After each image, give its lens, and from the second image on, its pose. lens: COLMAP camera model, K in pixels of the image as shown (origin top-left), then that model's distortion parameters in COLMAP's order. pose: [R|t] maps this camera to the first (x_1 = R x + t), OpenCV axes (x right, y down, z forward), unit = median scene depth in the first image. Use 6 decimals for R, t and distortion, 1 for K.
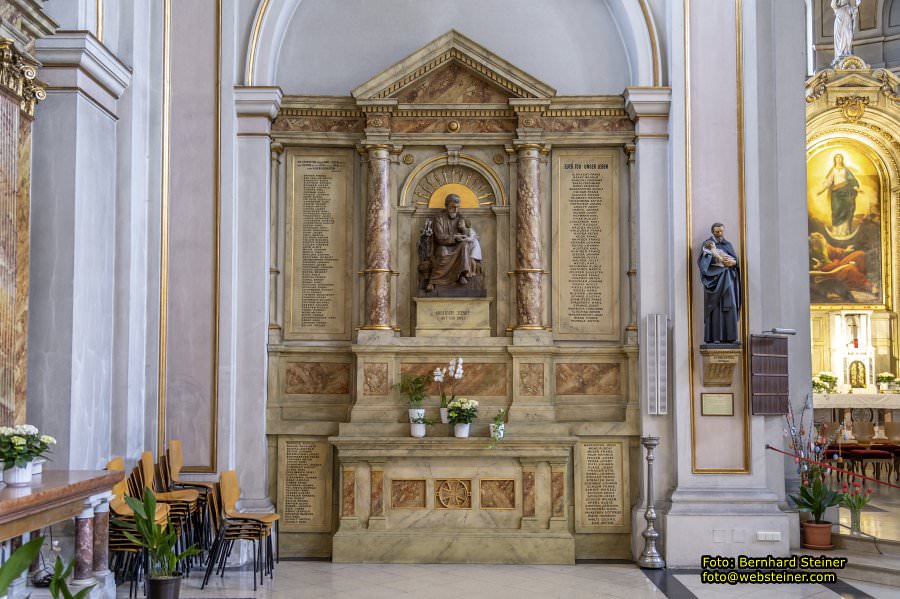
lens RADIAL K [[906.9, 0, 432.4], [0, 906.9, 314.8], [0, 0, 1]] dist [0.016961, 0.000000]
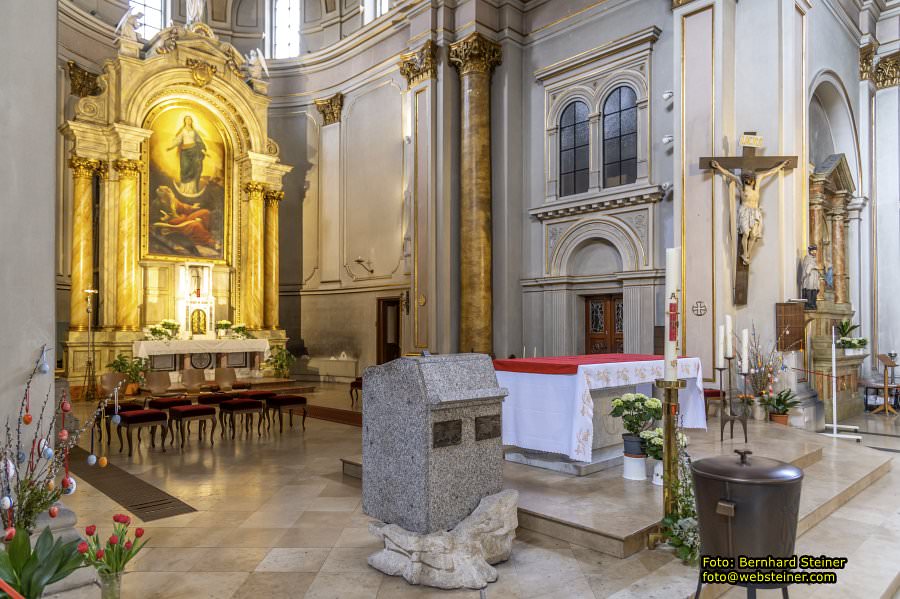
lens RADIAL K [[604.0, 0, 444.7], [0, 604.0, 312.5], [0, 0, 1]] dist [0.015645, -0.002680]
pose [[0.700871, 0.010873, 0.713205, 0.153543], [-0.040645, 0.998868, 0.024714, 0.023868], [-0.712129, -0.046310, 0.700520, 0.279764]]
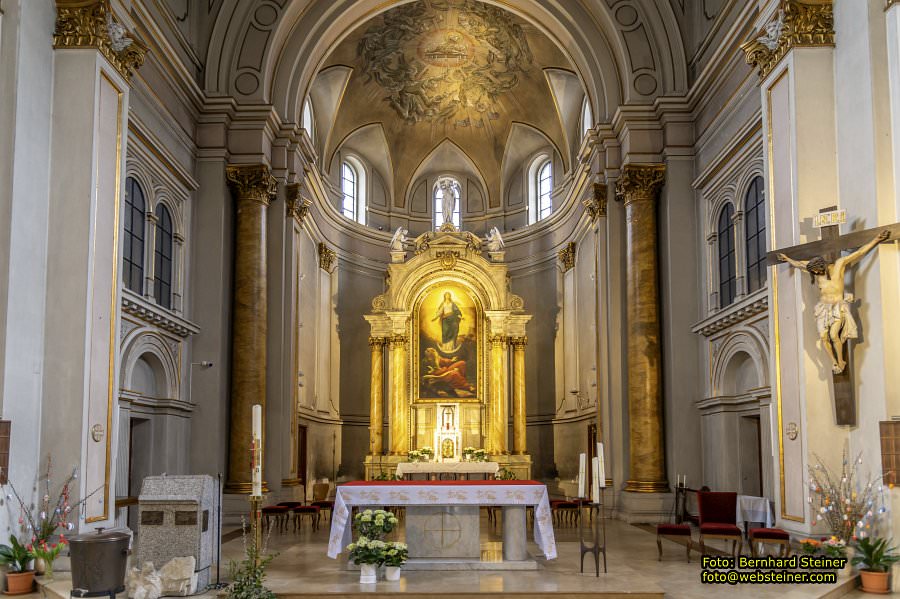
lens RADIAL K [[604.0, 0, 474.4], [0, 604.0, 397.3], [0, 0, 1]] dist [0.015645, -0.002680]
pose [[0.998789, -0.005628, 0.048871, 0.443988], [0.006807, 0.999689, -0.023976, 0.008808], [-0.048721, 0.024280, 0.998517, 0.067600]]
